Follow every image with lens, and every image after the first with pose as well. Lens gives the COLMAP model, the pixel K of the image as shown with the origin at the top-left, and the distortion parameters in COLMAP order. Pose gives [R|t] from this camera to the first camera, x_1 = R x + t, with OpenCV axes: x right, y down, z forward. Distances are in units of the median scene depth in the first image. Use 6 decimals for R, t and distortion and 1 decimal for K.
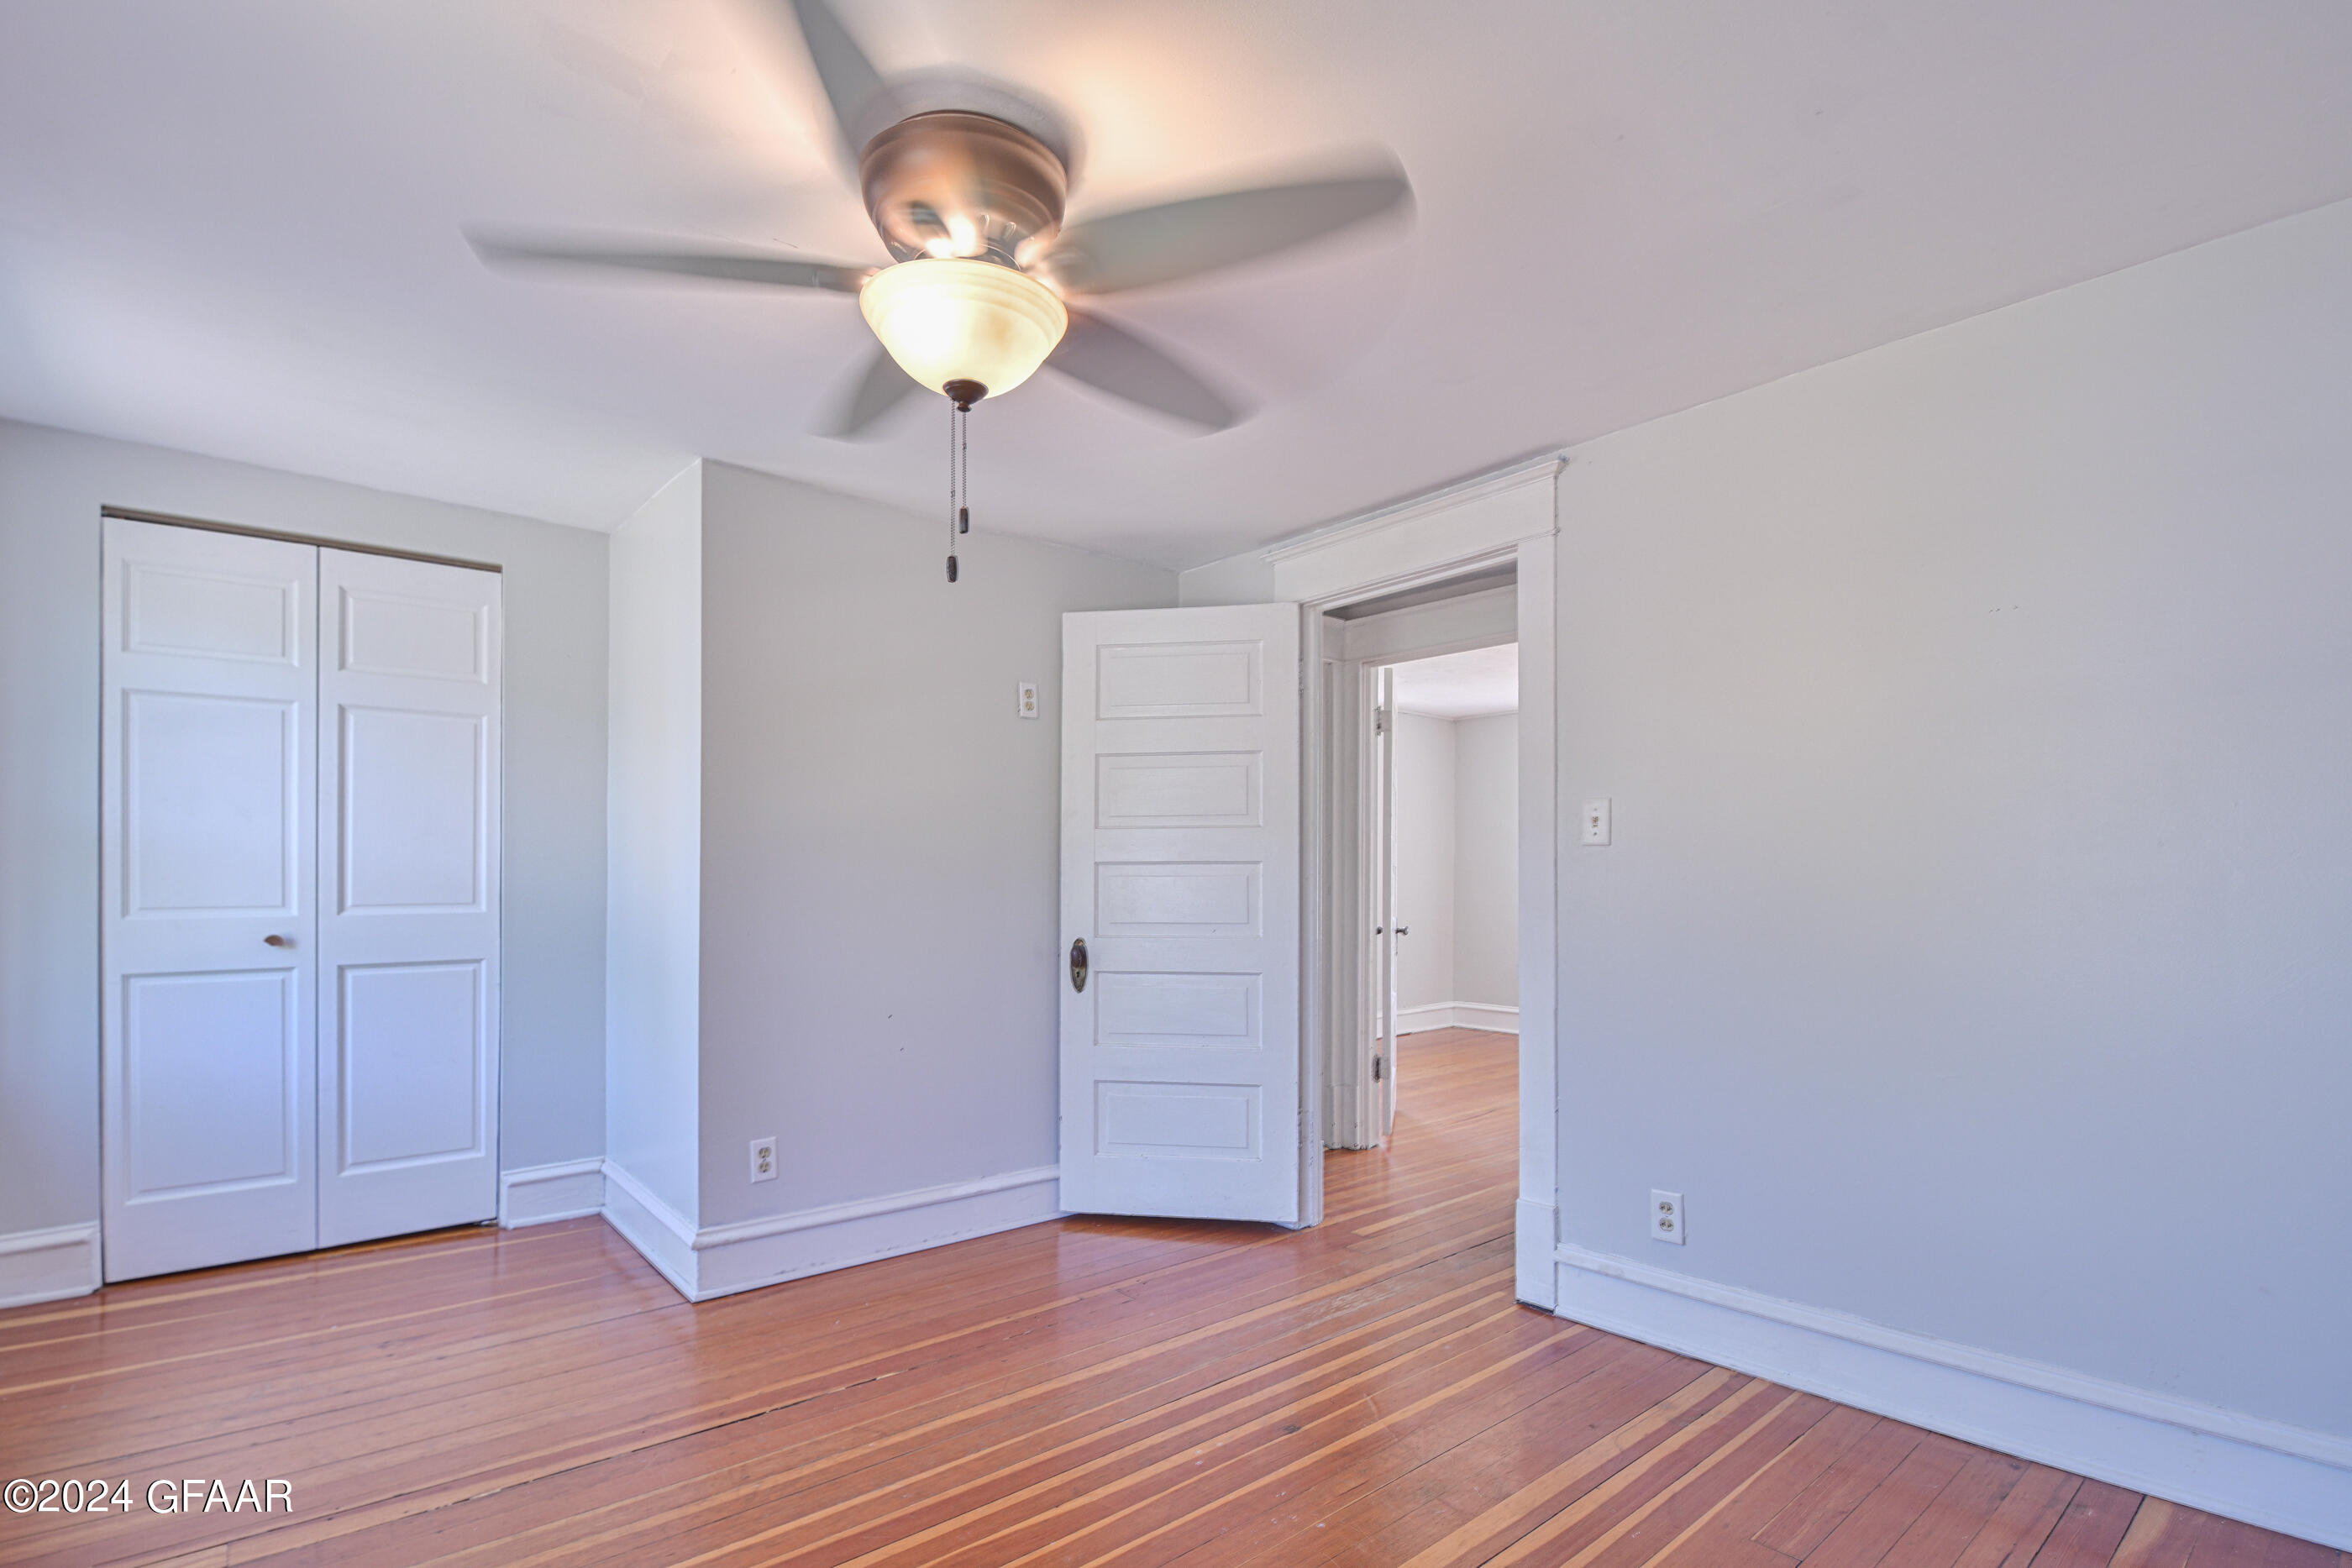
lens RADIAL K [[1099.2, 0, 1170.4], [0, 1099.2, 862.0], [0, 0, 1]] dist [0.006744, -0.009777]
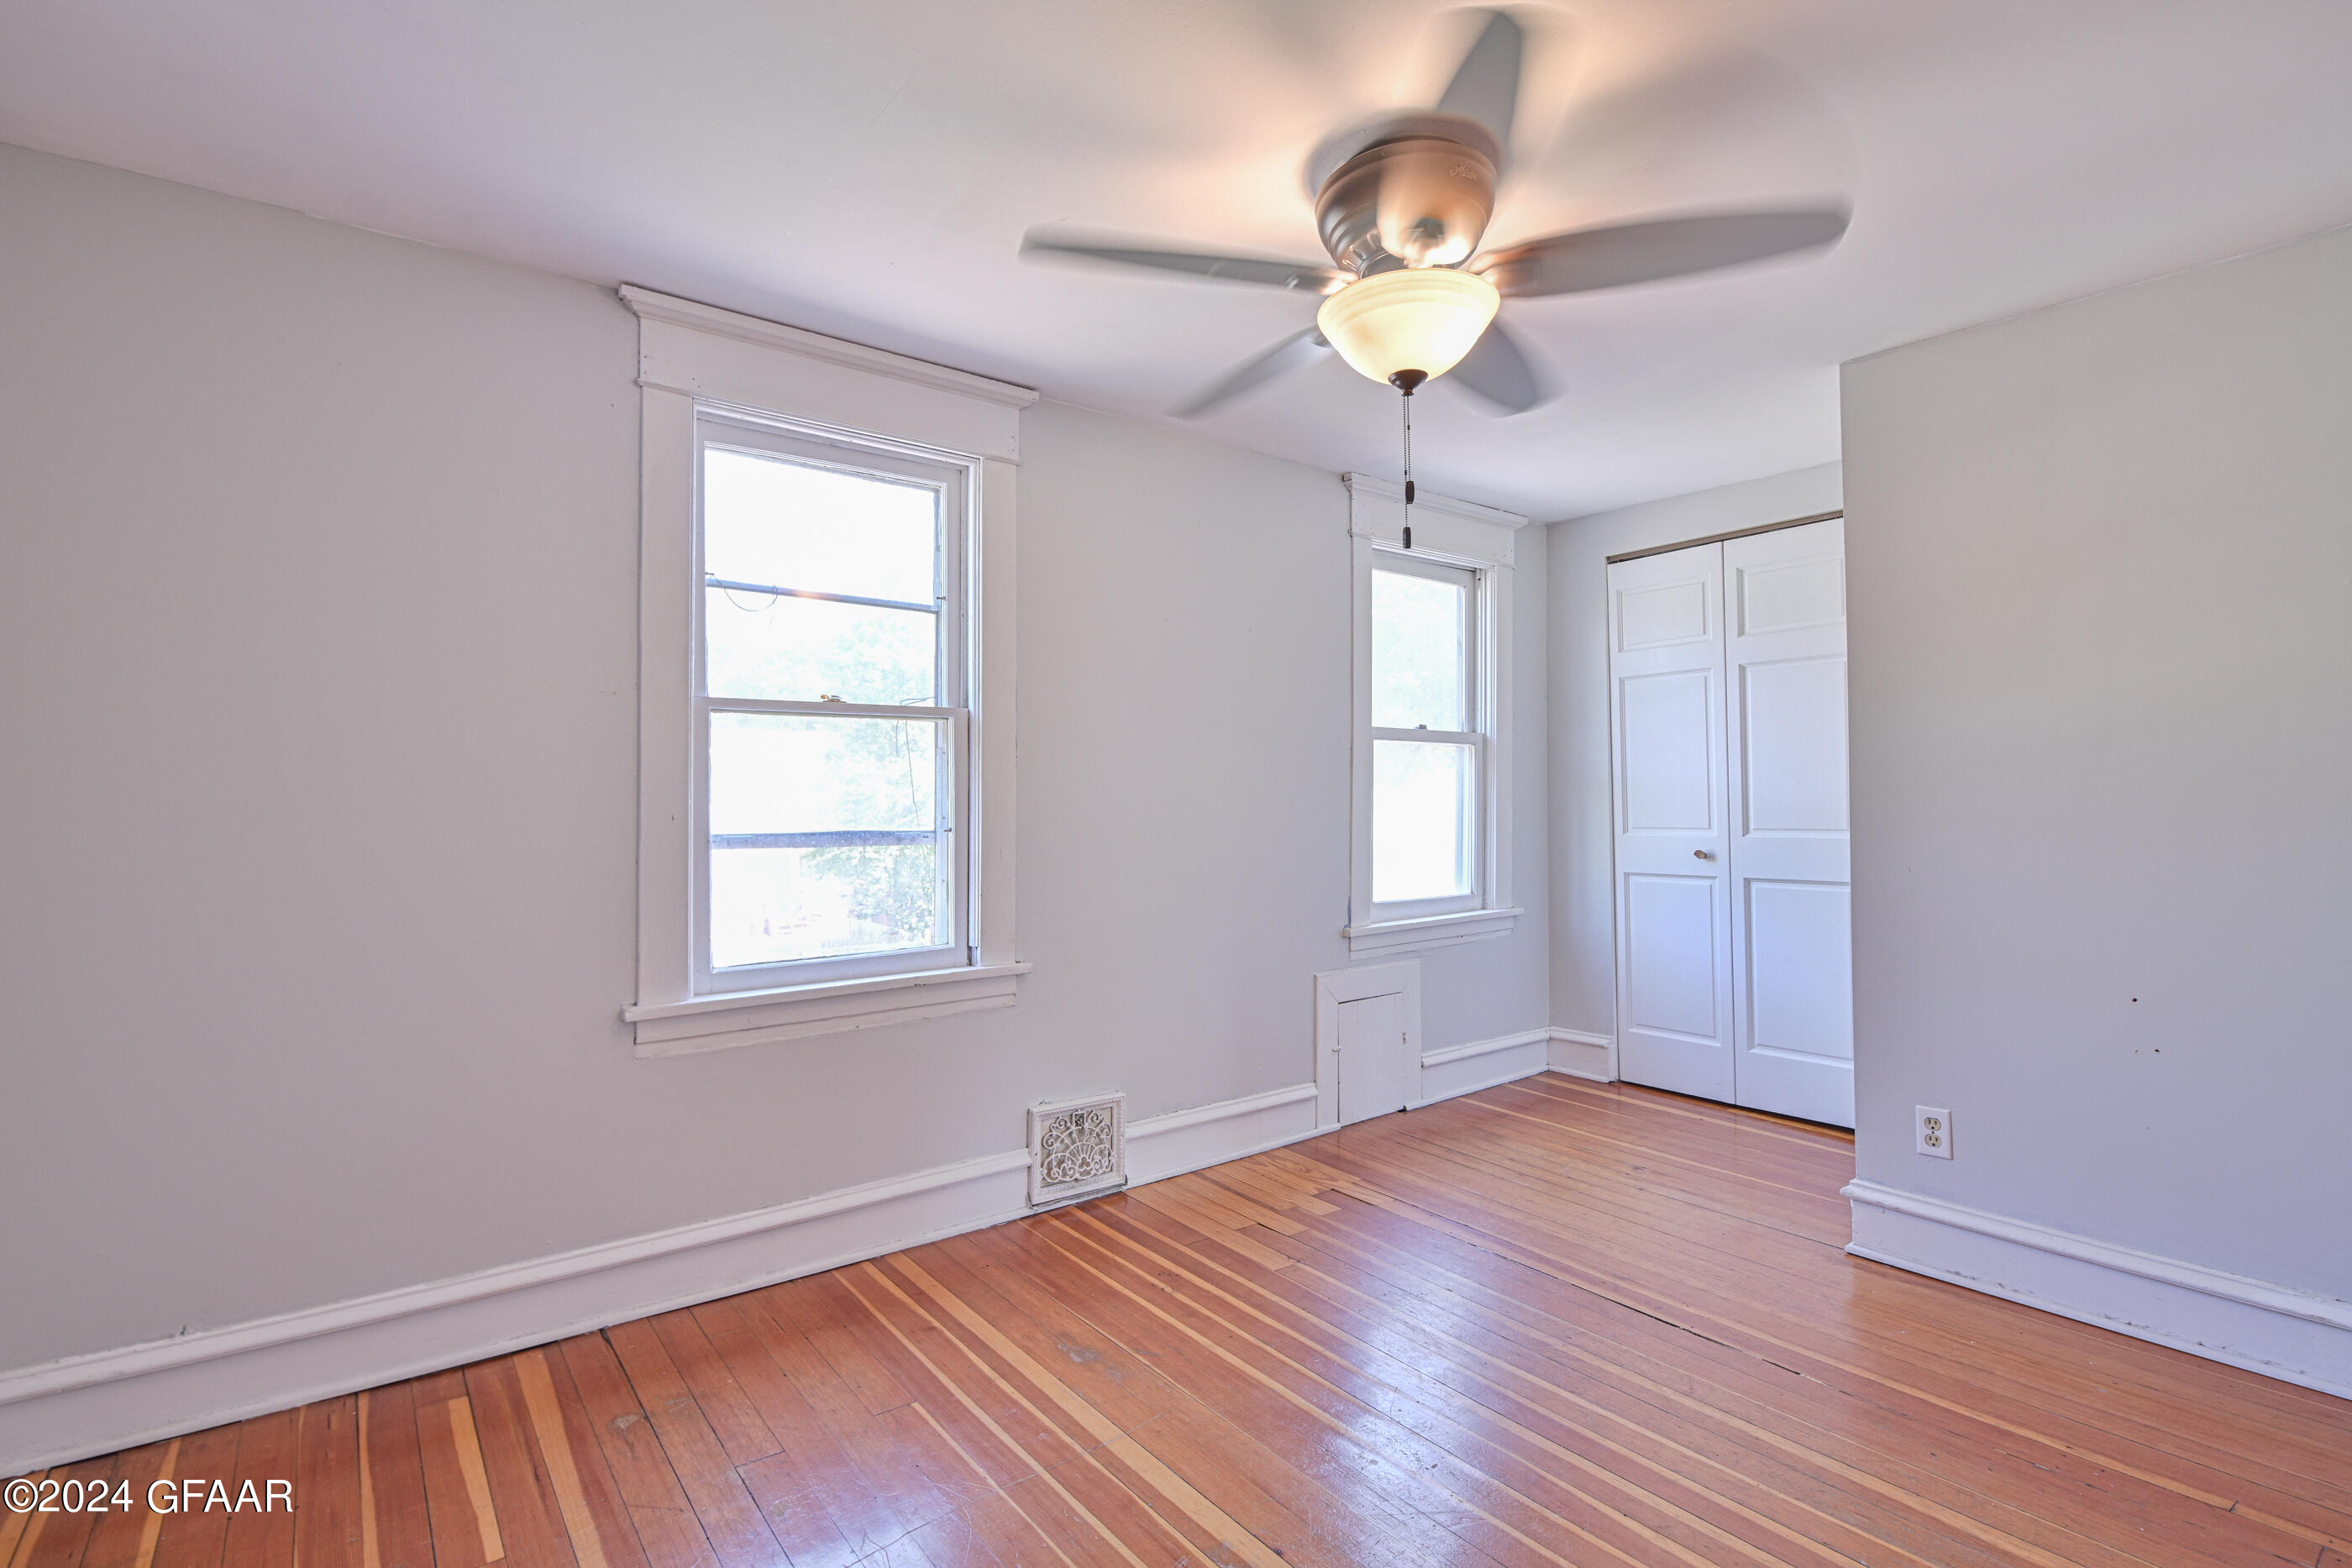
lens RADIAL K [[1117.1, 0, 1176.0], [0, 1117.1, 784.0], [0, 0, 1]] dist [-0.000866, -0.000426]
pose [[-0.048343, -0.020747, -0.998615, 0.571550], [0.018276, 0.999599, -0.021652, 0.005850], [0.998664, -0.019297, -0.047944, 0.478483]]
